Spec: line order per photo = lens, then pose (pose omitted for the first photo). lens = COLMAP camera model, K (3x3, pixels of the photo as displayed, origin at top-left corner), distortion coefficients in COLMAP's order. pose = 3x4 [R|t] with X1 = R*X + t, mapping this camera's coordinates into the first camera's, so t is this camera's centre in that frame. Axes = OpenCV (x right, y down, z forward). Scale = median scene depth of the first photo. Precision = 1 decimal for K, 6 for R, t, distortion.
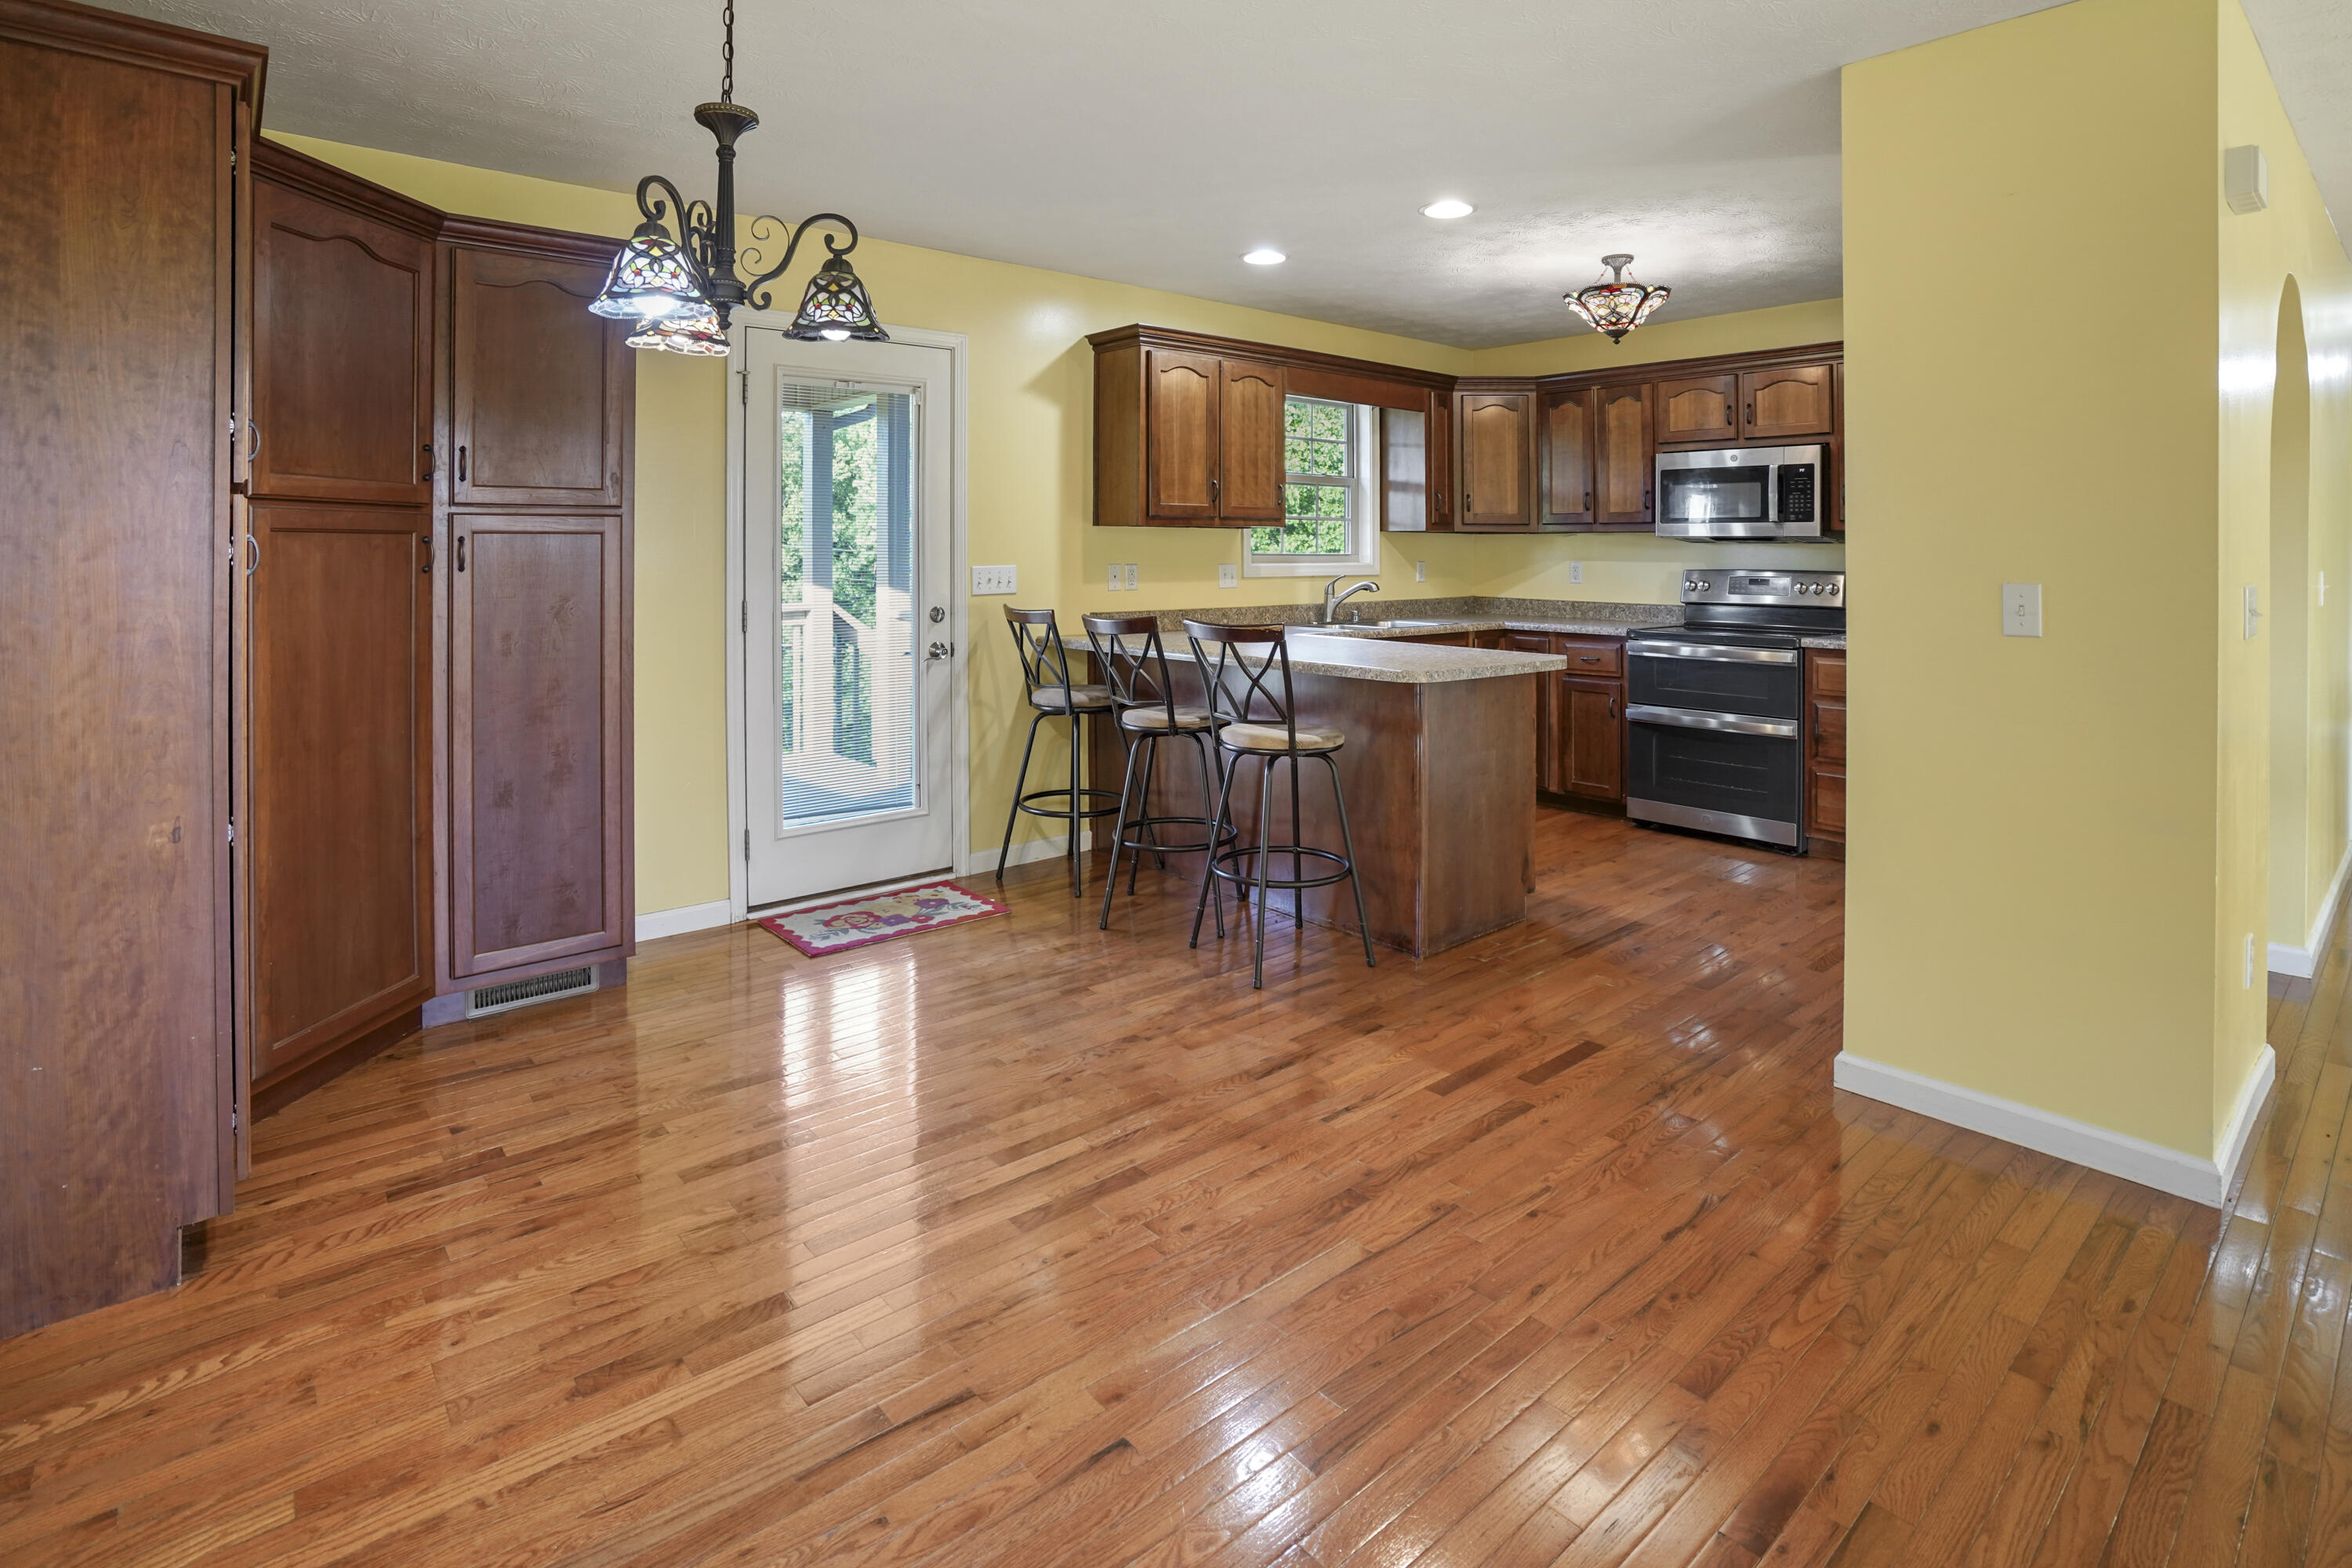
lens RADIAL K [[1161.6, 0, 1187.1], [0, 1161.6, 524.2], [0, 0, 1]] dist [-0.044609, 0.009966]
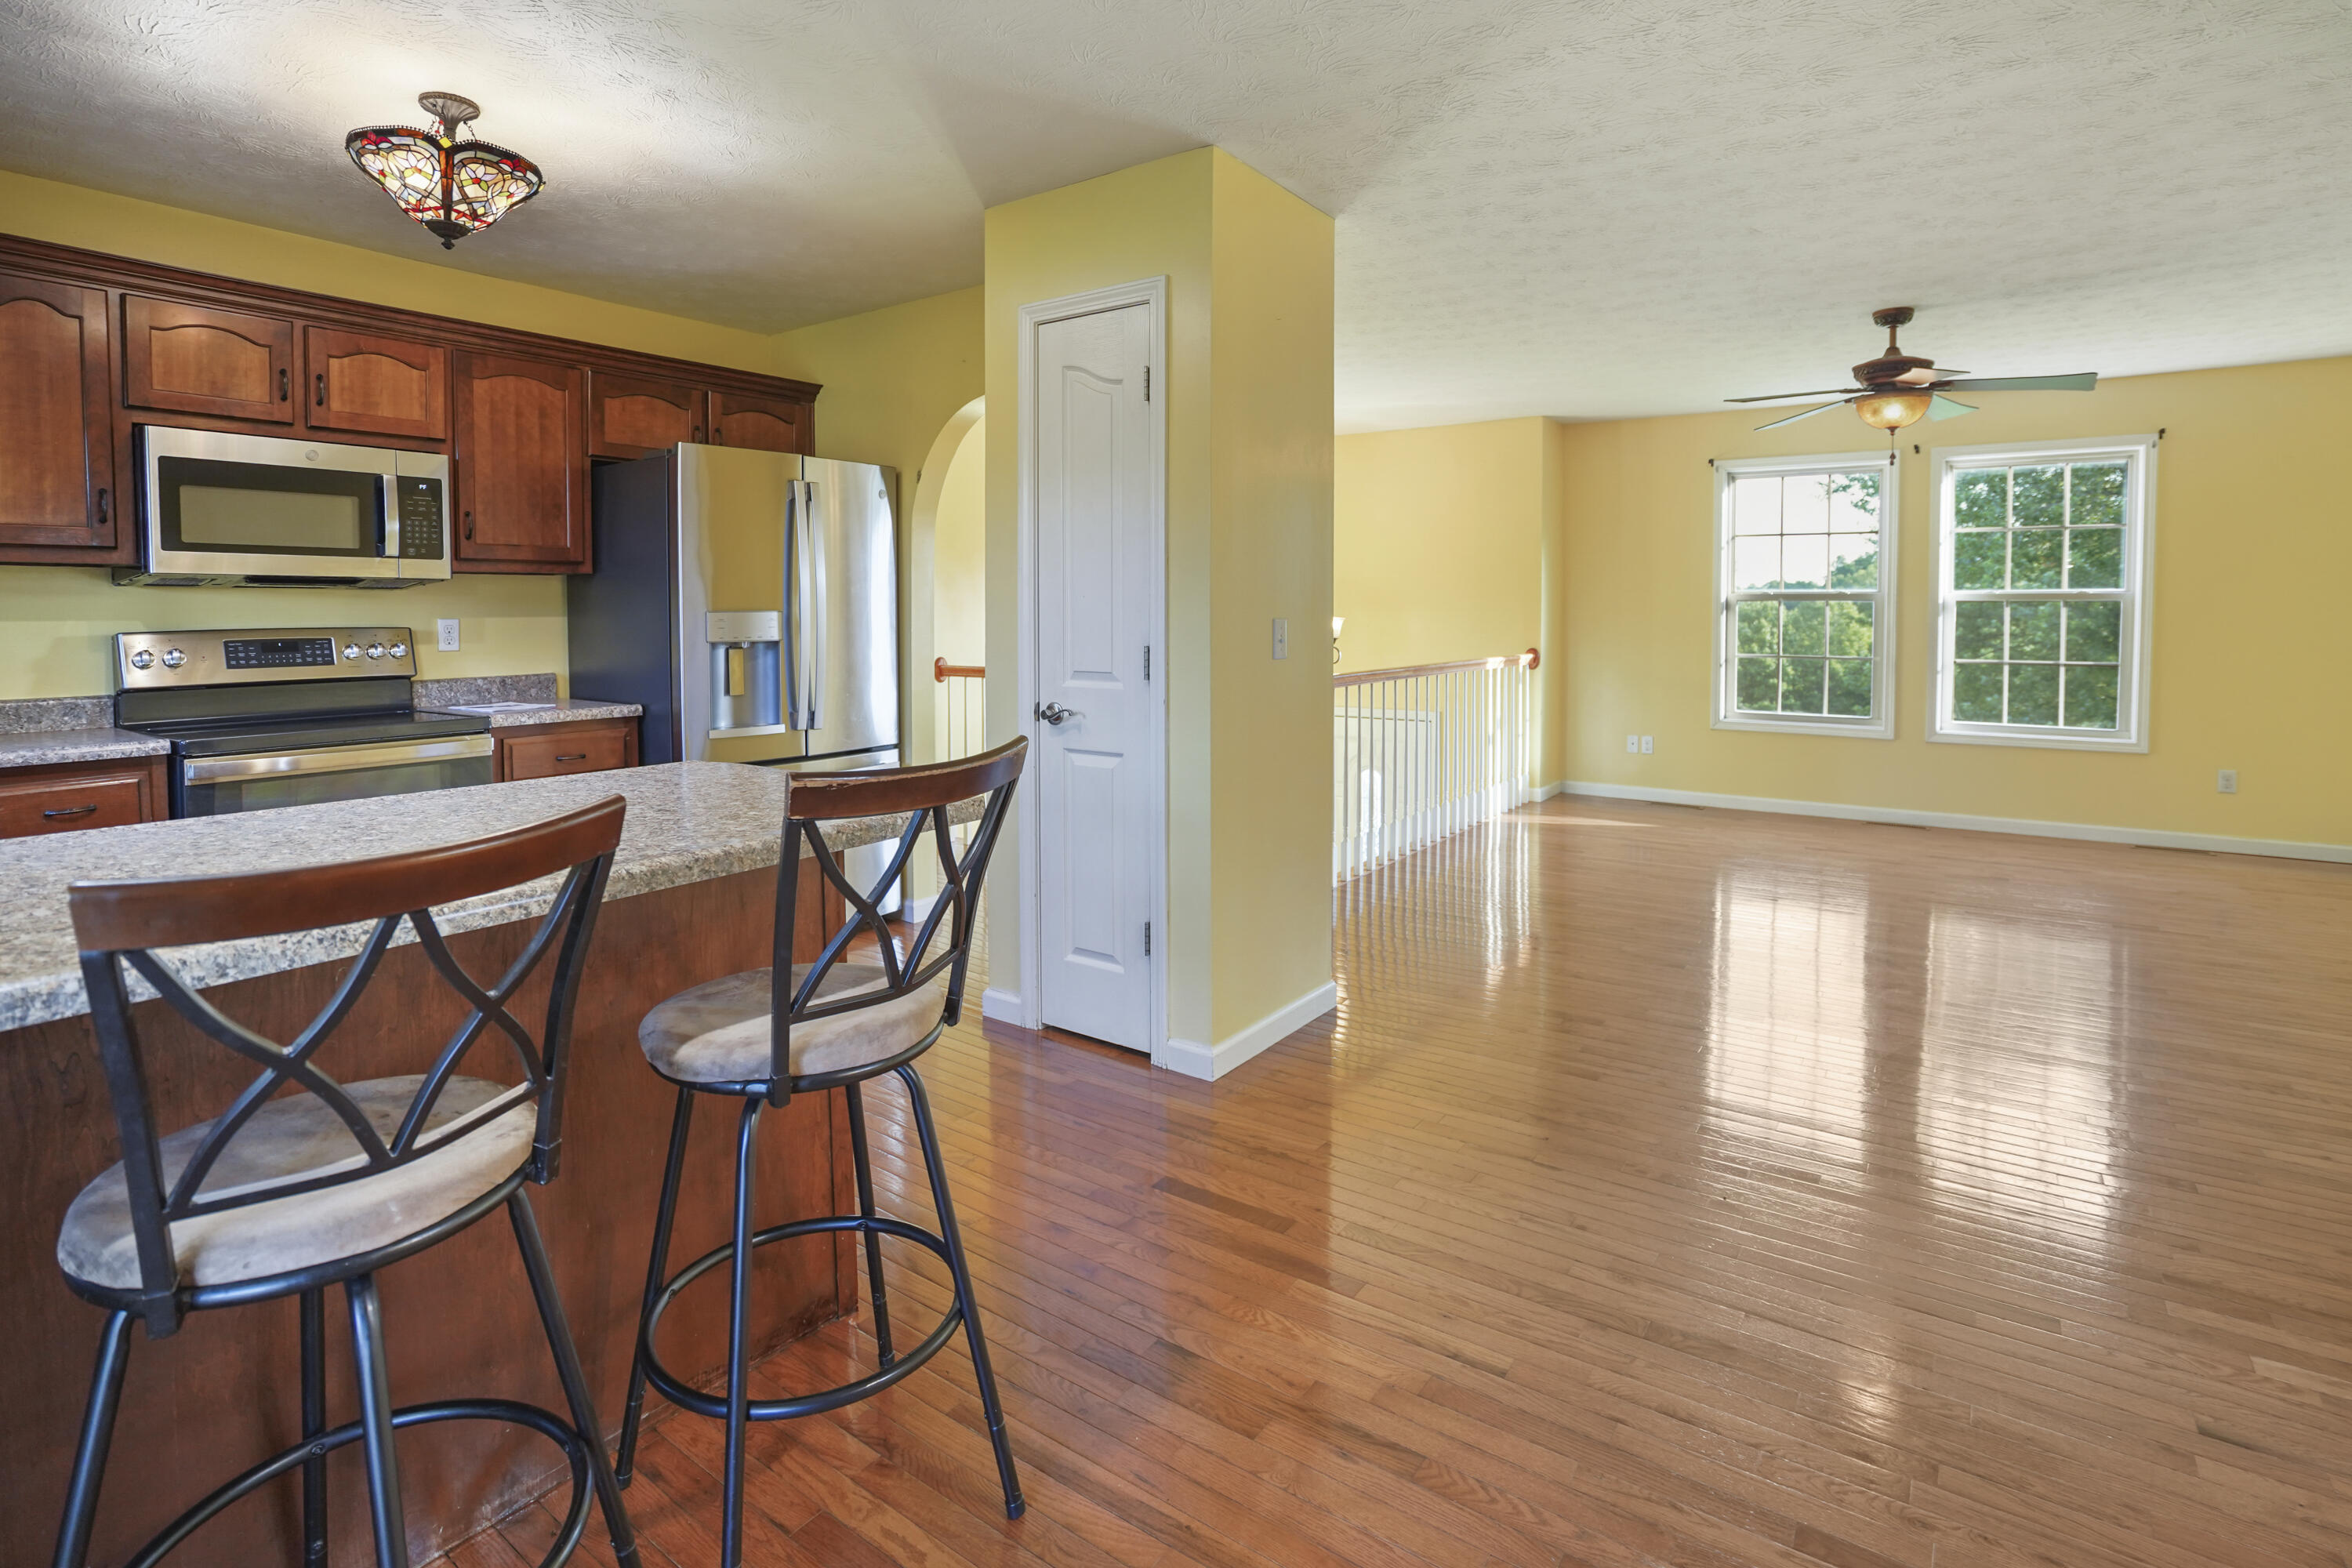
lens RADIAL K [[1161.6, 0, 1159.9], [0, 1161.6, 634.6], [0, 0, 1]] dist [-0.044609, 0.009966]
pose [[-0.228131, -0.029169, 0.973194, -0.308874], [-0.016690, 0.999521, 0.026046, 0.022643], [-0.973488, -0.010300, -0.228508, 0.830117]]
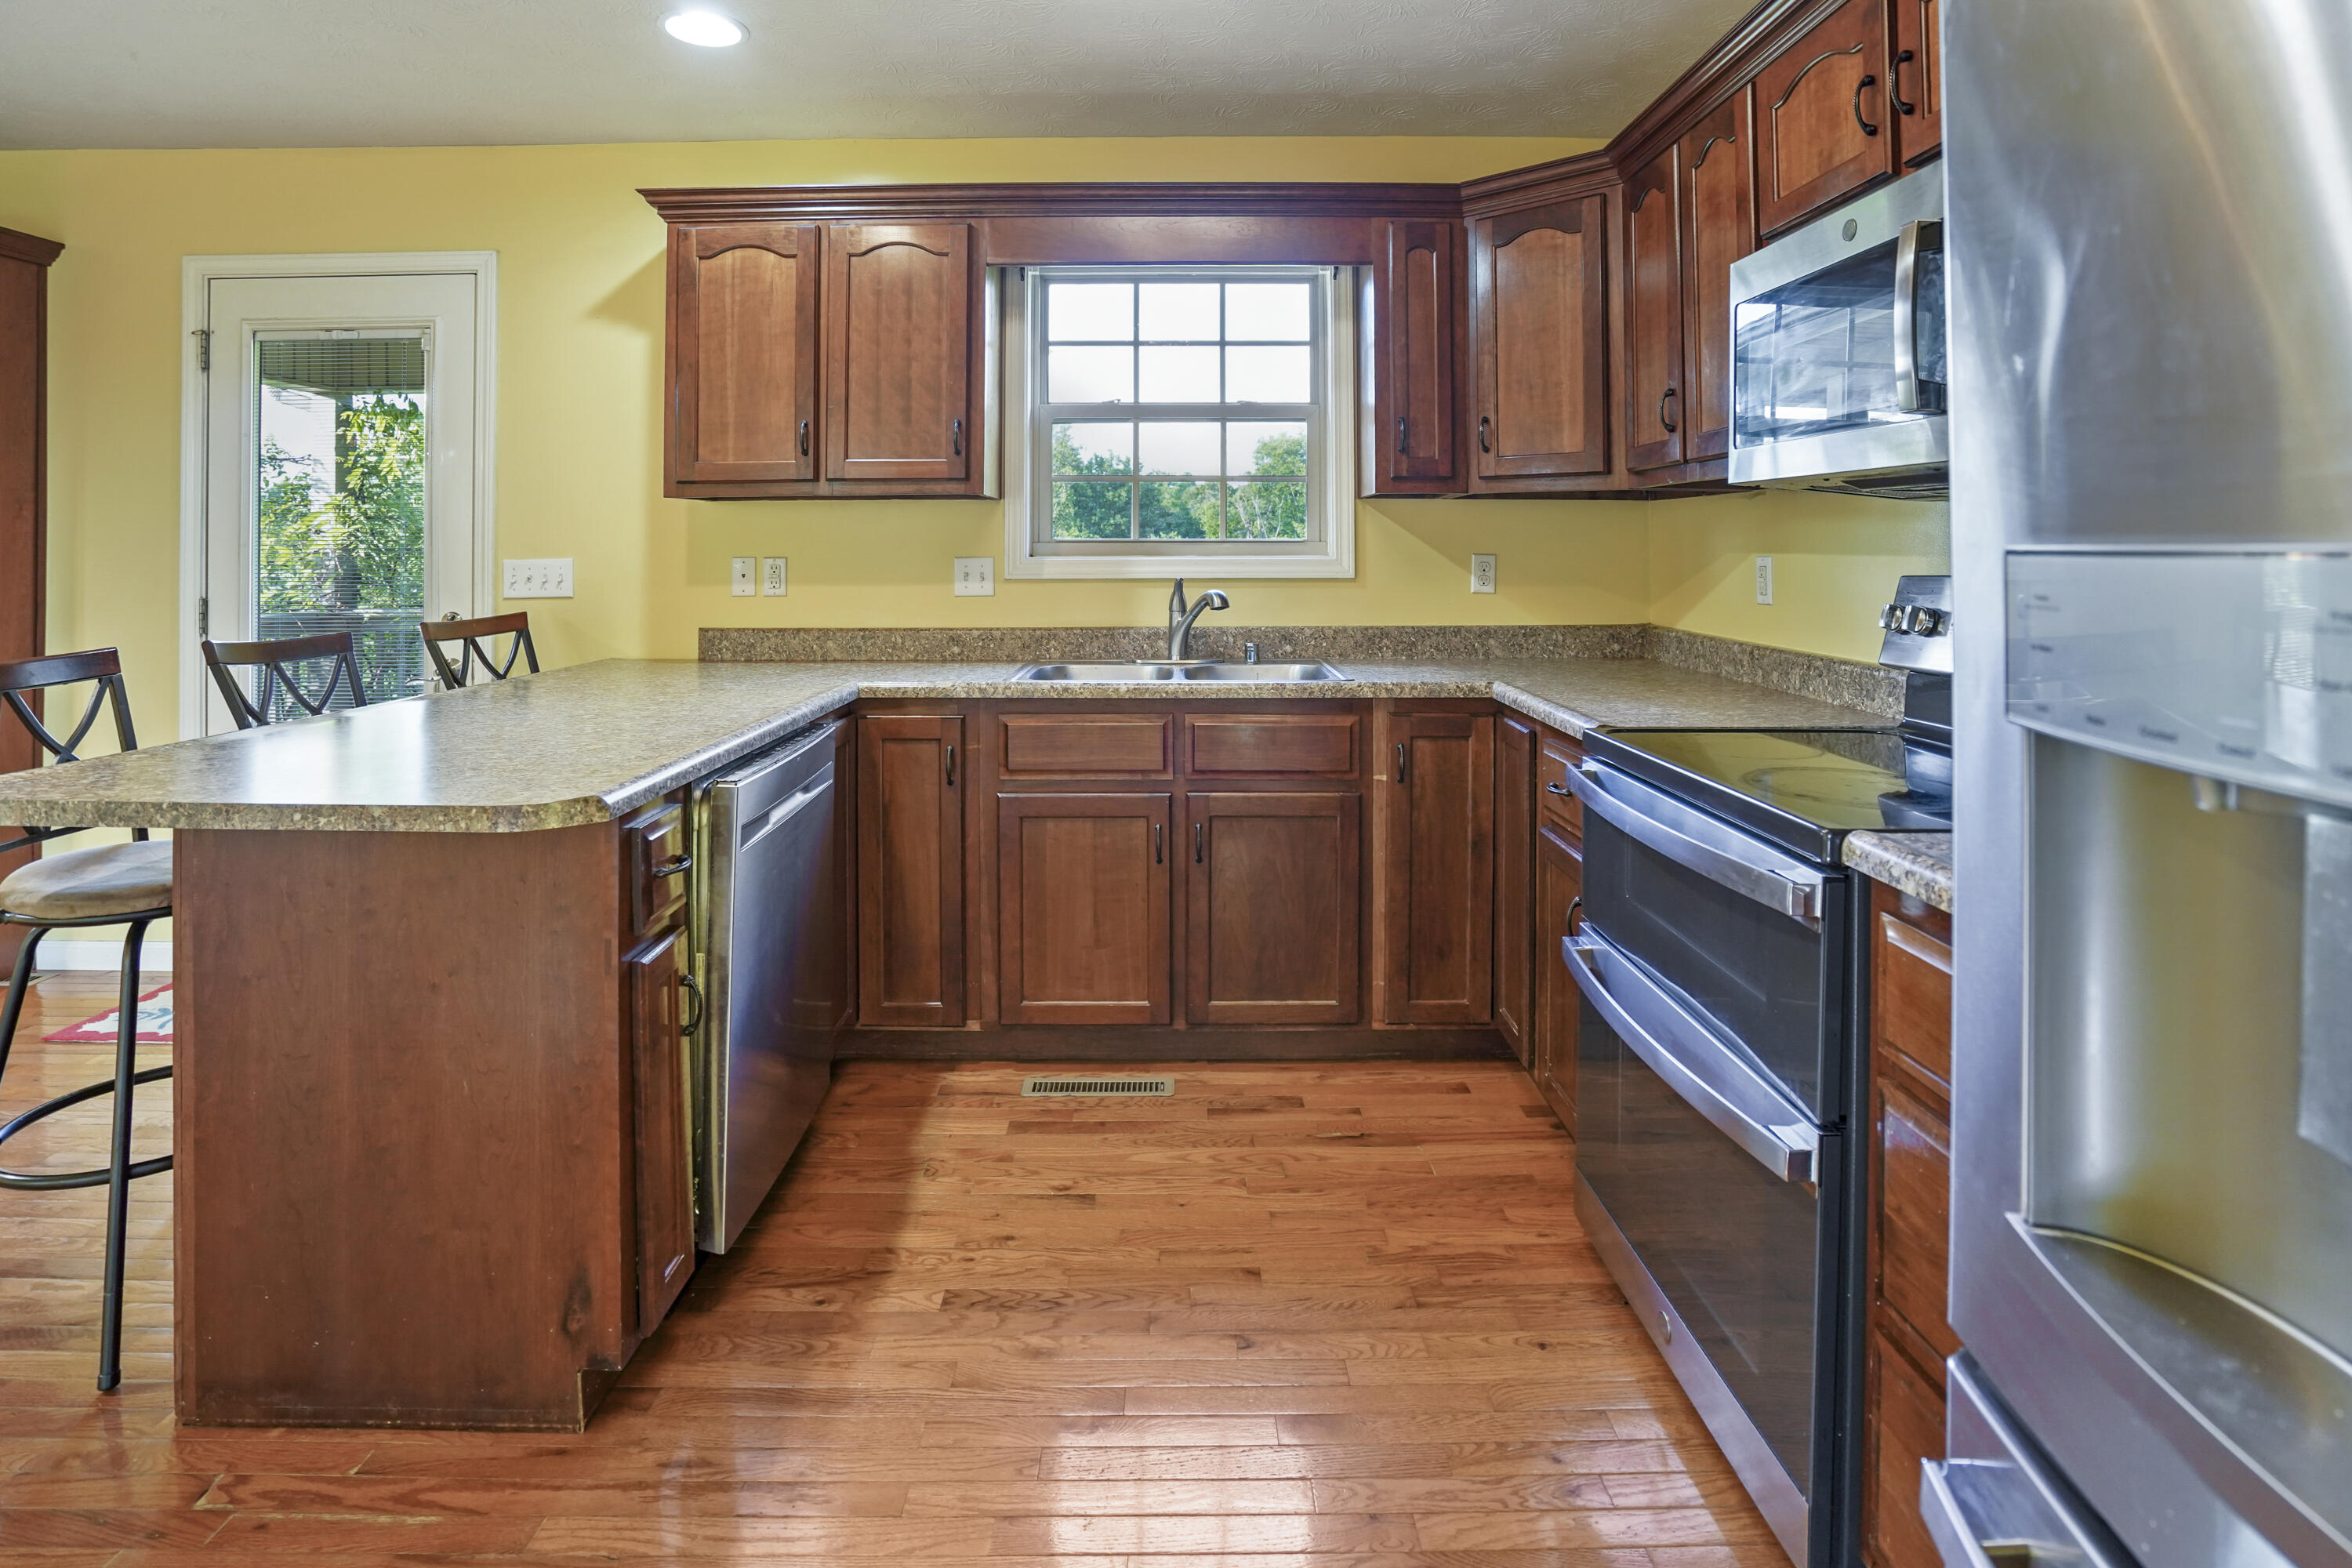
lens RADIAL K [[1161.6, 0, 1159.8], [0, 1161.6, 518.4], [0, 0, 1]] dist [-0.044609, 0.009966]
pose [[0.756872, -0.019345, -0.653277, 0.667576], [0.018261, 0.999798, -0.008450, 0.026943], [0.653308, -0.005534, 0.757072, 0.775777]]
